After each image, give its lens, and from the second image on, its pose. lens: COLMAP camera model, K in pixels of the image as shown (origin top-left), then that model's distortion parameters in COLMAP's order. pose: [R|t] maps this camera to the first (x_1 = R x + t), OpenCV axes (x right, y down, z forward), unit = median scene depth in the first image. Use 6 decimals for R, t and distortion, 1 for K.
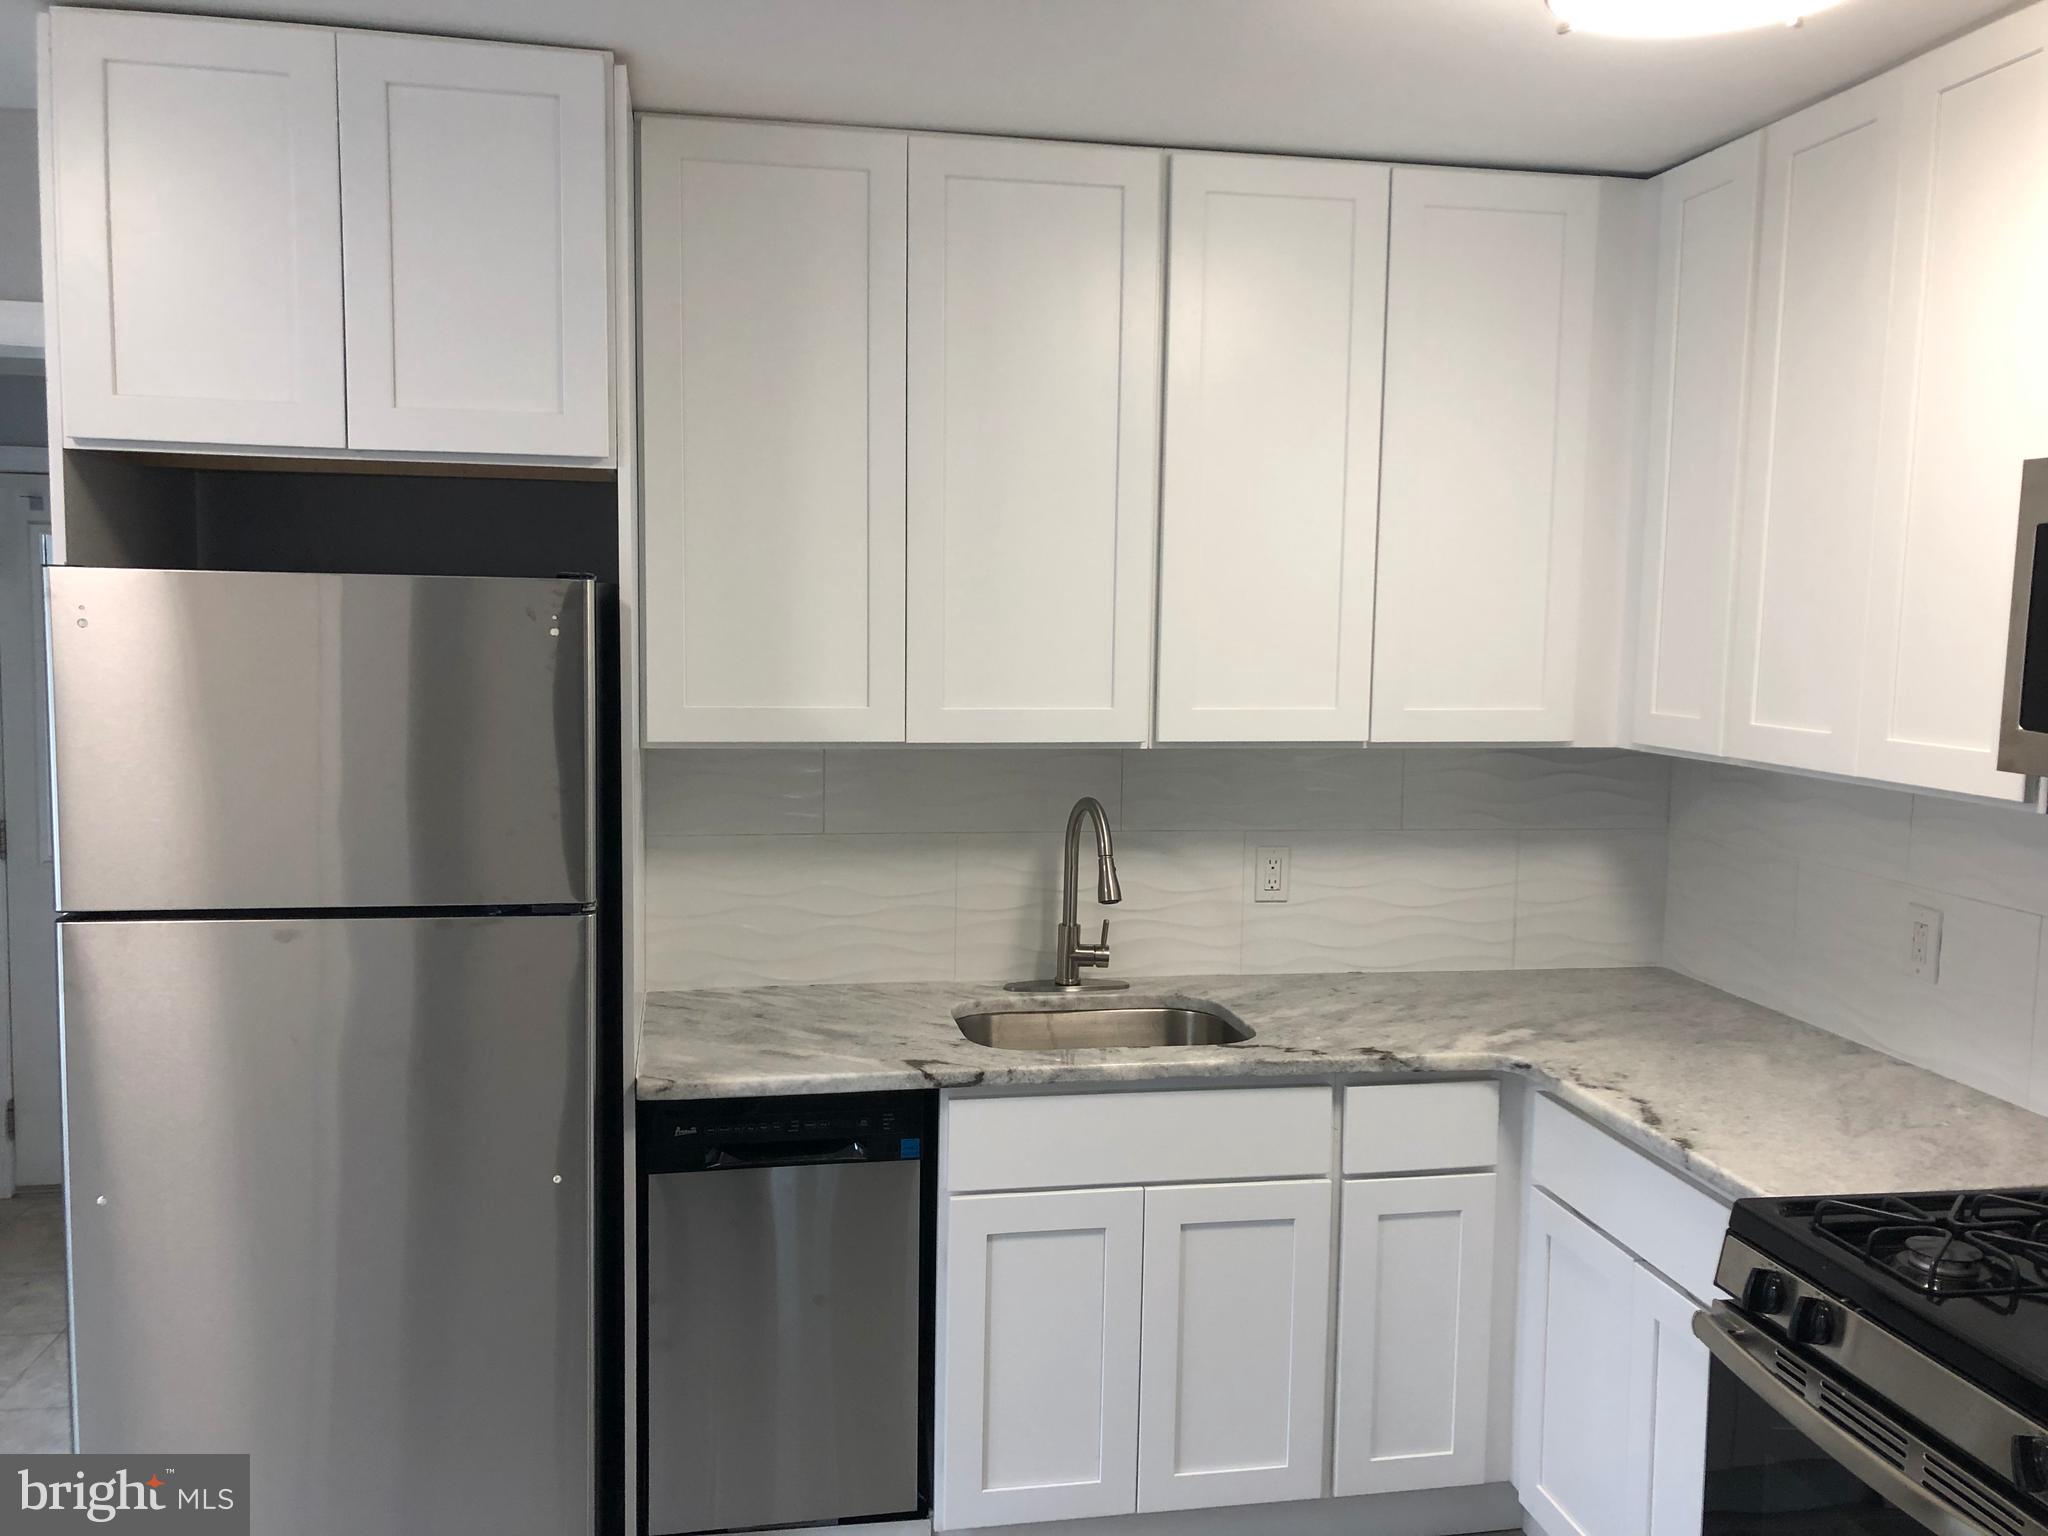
lens RADIAL K [[1696.5, 0, 1012.9], [0, 1696.5, 758.1], [0, 0, 1]] dist [0.022117, -0.002840]
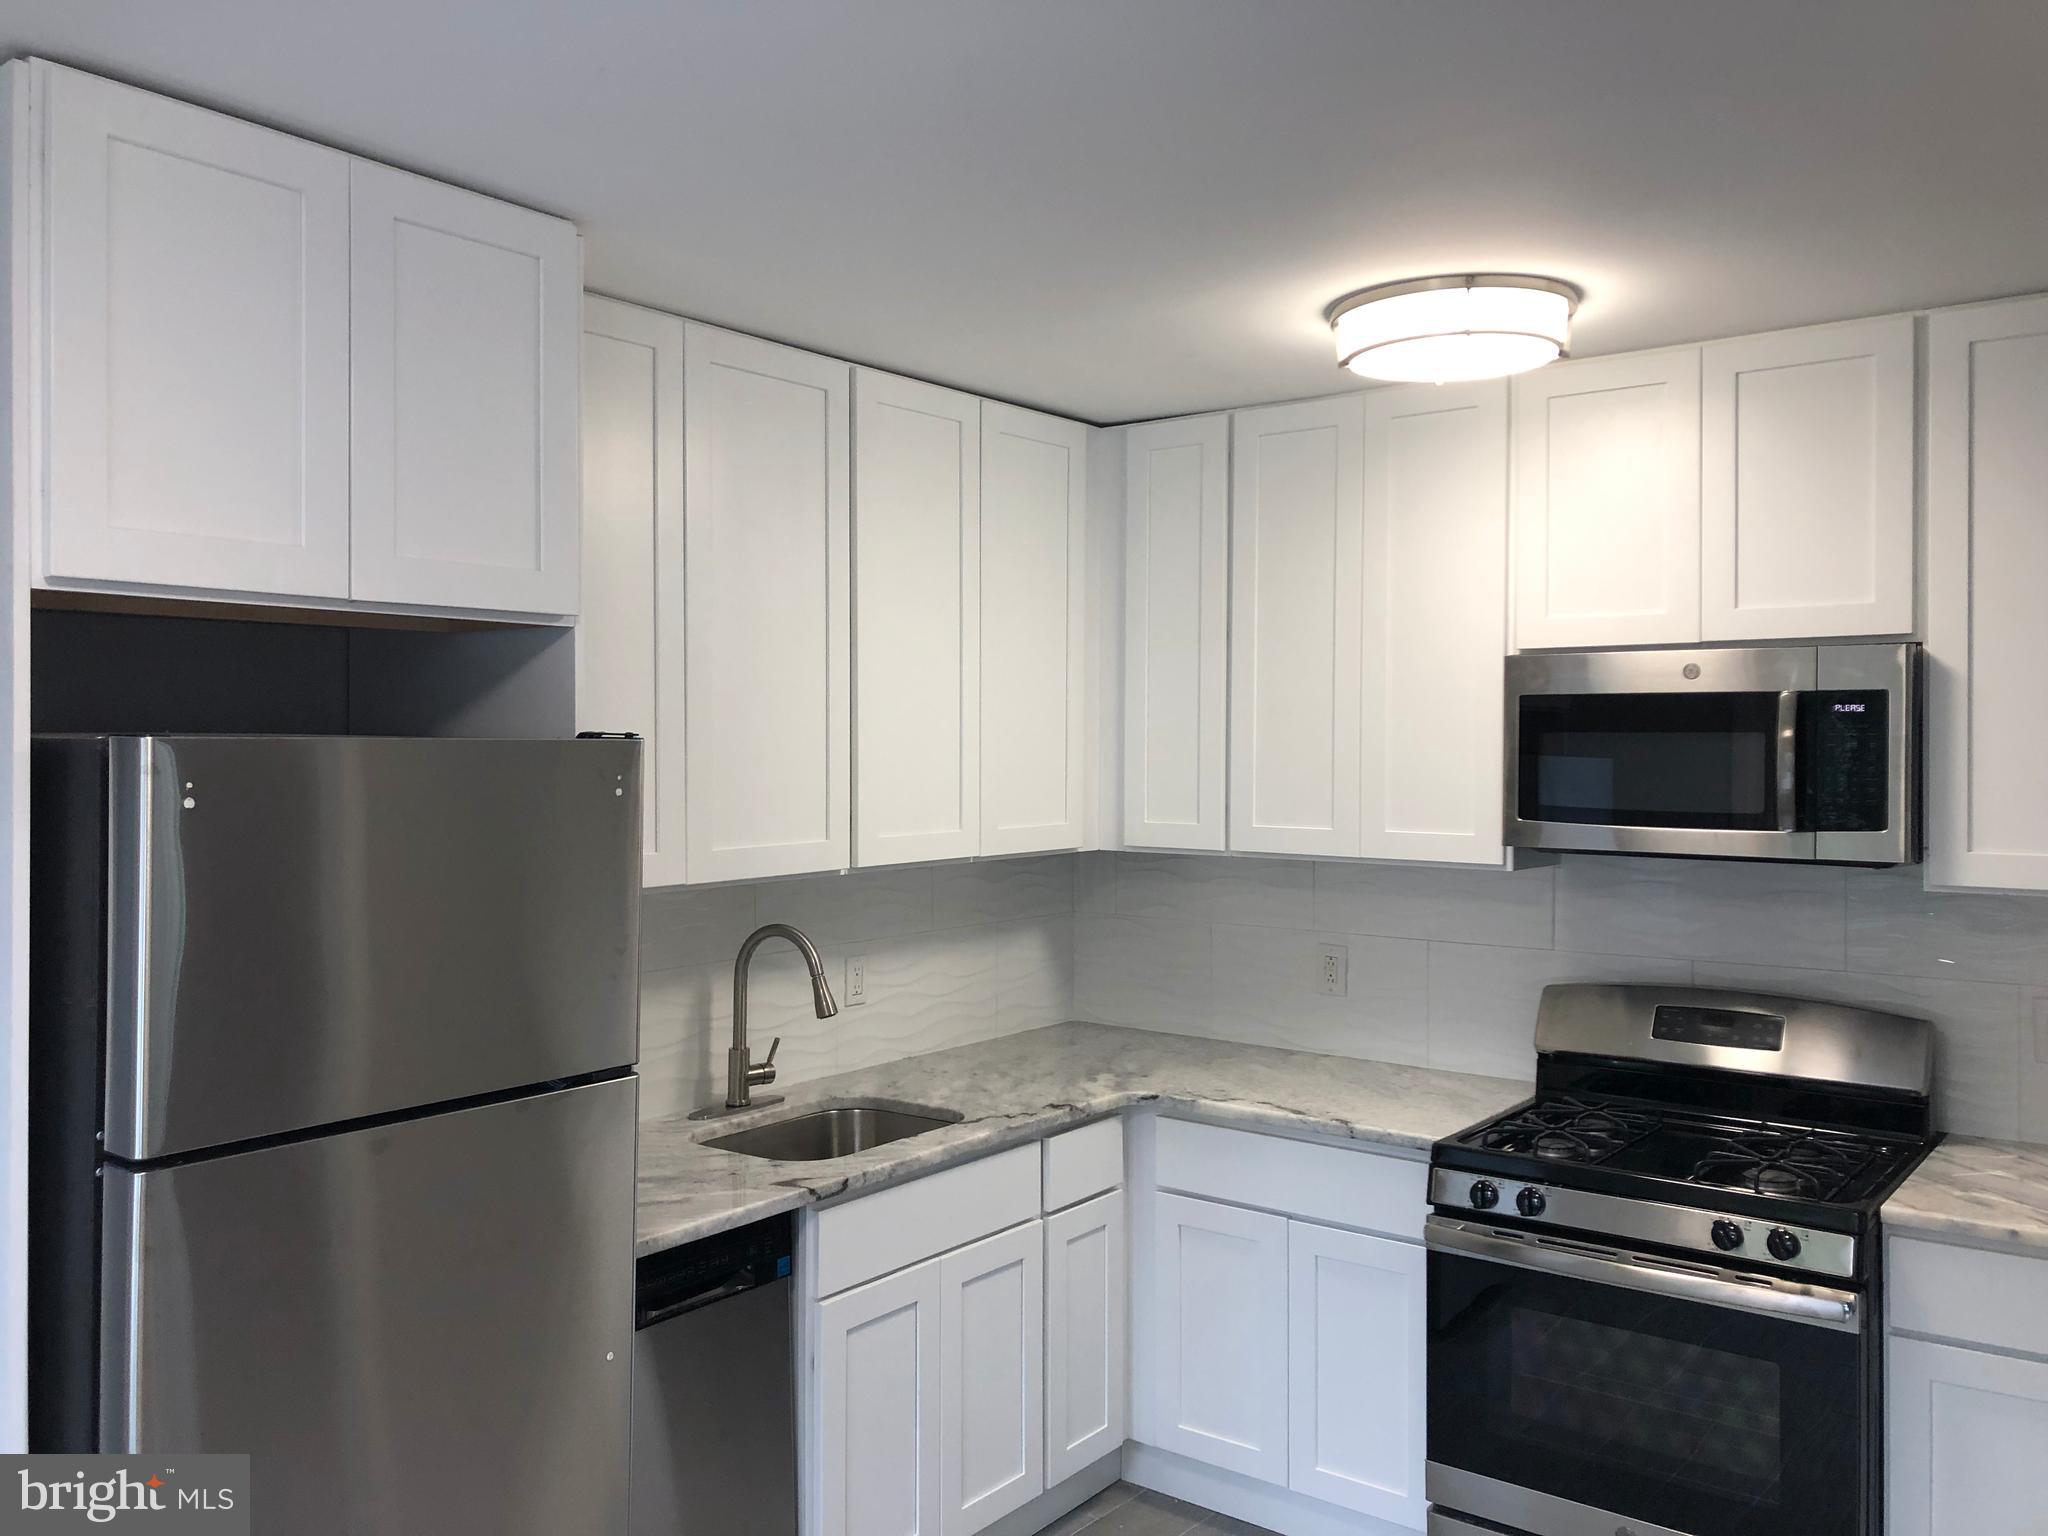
lens RADIAL K [[1690.3, 0, 1026.8], [0, 1690.3, 731.0], [0, 0, 1]] dist [0.107522, -0.152464]
pose [[0.737726, -0.013320, 0.674969, -0.645486], [0.071949, 0.995662, -0.058991, -0.028270], [-0.671255, 0.092082, 0.735485, 0.082831]]
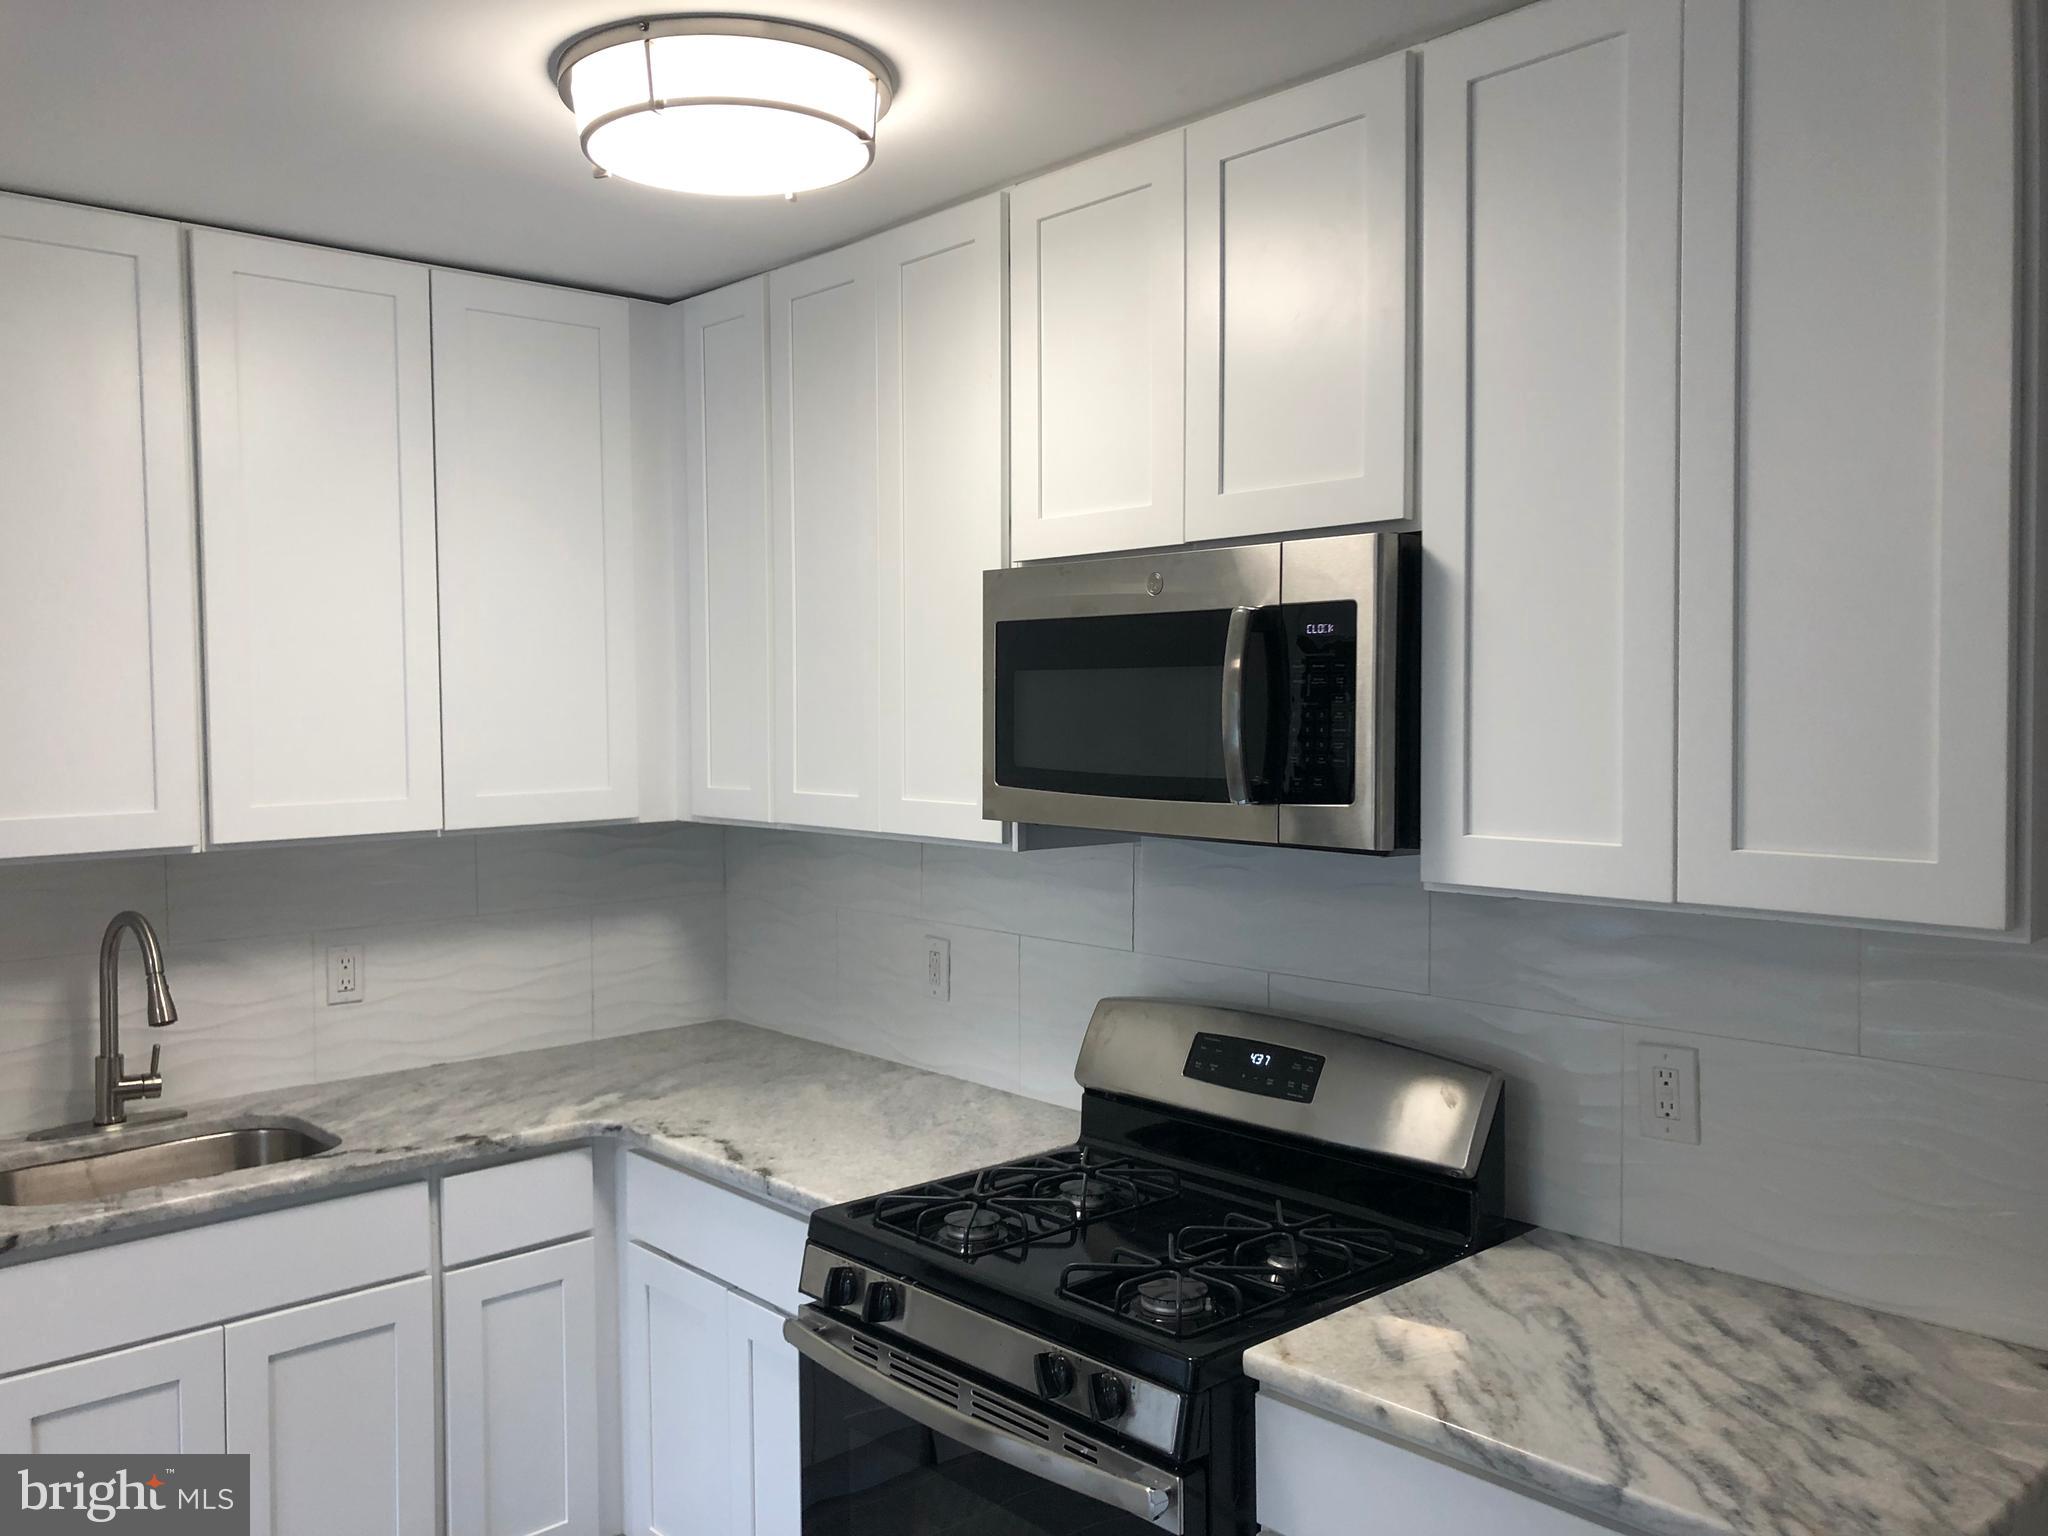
lens RADIAL K [[1696.5, 0, 1012.9], [0, 1696.5, 758.1], [0, 0, 1]] dist [0.022117, -0.002840]
pose [[0.850473, -0.044108, 0.524166, -0.031692], [0.069644, 0.997148, -0.029090, 0.000400], [-0.521388, 0.061245, 0.851119, -0.037838]]
